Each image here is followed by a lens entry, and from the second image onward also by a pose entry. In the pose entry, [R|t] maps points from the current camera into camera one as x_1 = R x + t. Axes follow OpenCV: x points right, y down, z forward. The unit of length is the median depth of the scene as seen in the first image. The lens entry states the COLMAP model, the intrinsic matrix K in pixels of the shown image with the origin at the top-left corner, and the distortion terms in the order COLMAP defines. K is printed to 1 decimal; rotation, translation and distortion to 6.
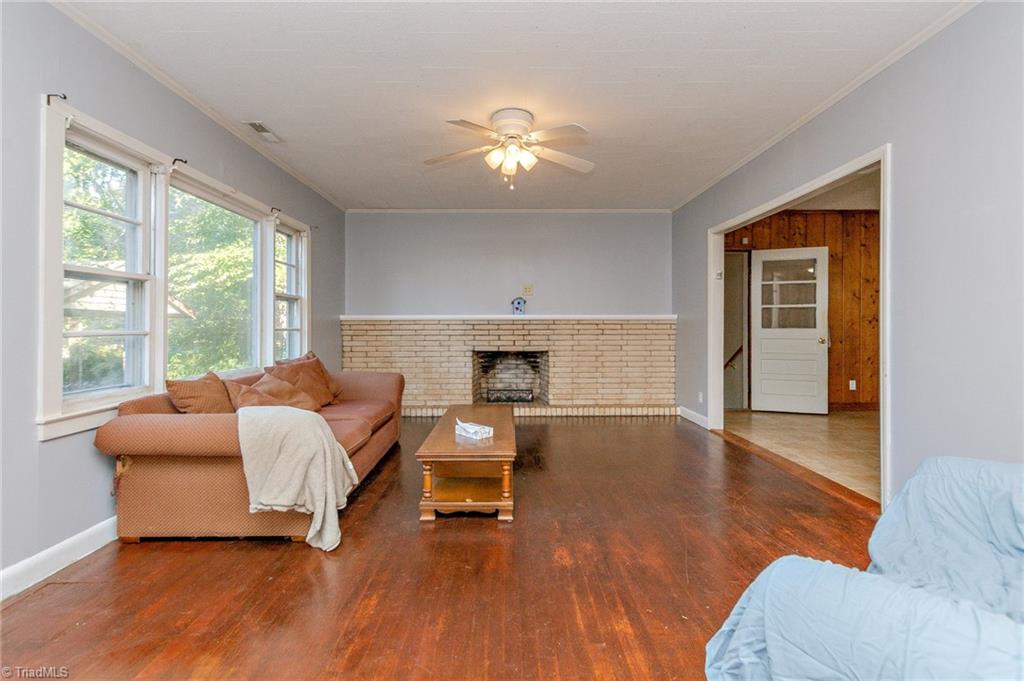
lens RADIAL K [[451.6, 0, 510.9], [0, 451.6, 323.0], [0, 0, 1]] dist [0.000322, -0.000306]
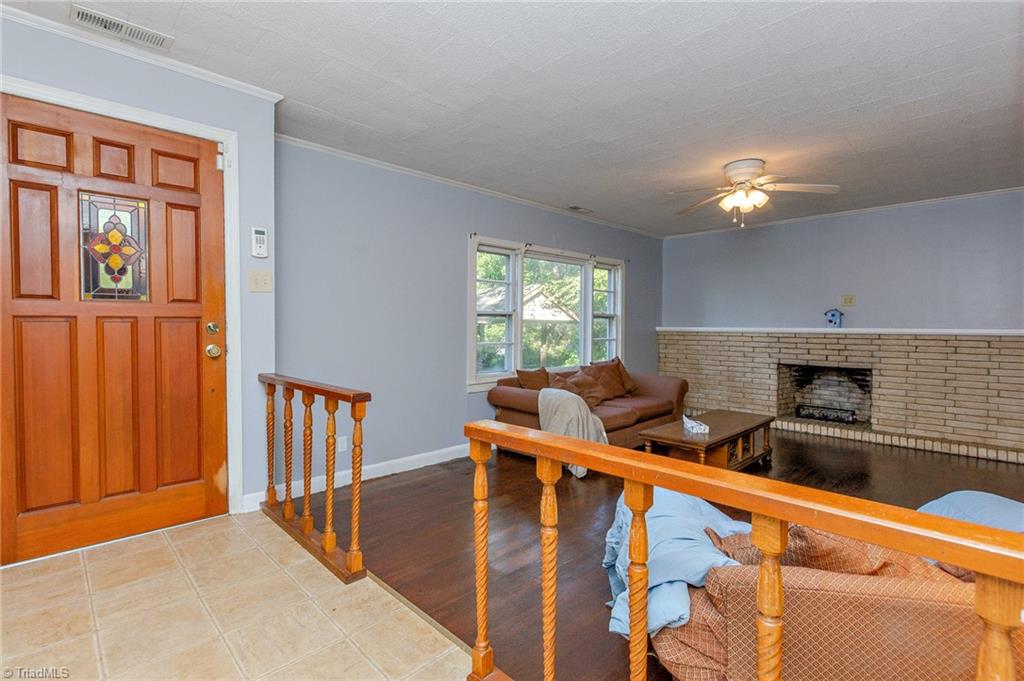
lens RADIAL K [[474.5, 0, 514.9], [0, 474.5, 326.7], [0, 0, 1]] dist [-0.000911, -0.000617]
pose [[0.696773, 0.007730, -0.717250, 0.263374], [-0.002417, 0.999962, 0.008429, -0.027325], [0.717287, -0.004139, 0.696765, -0.151474]]
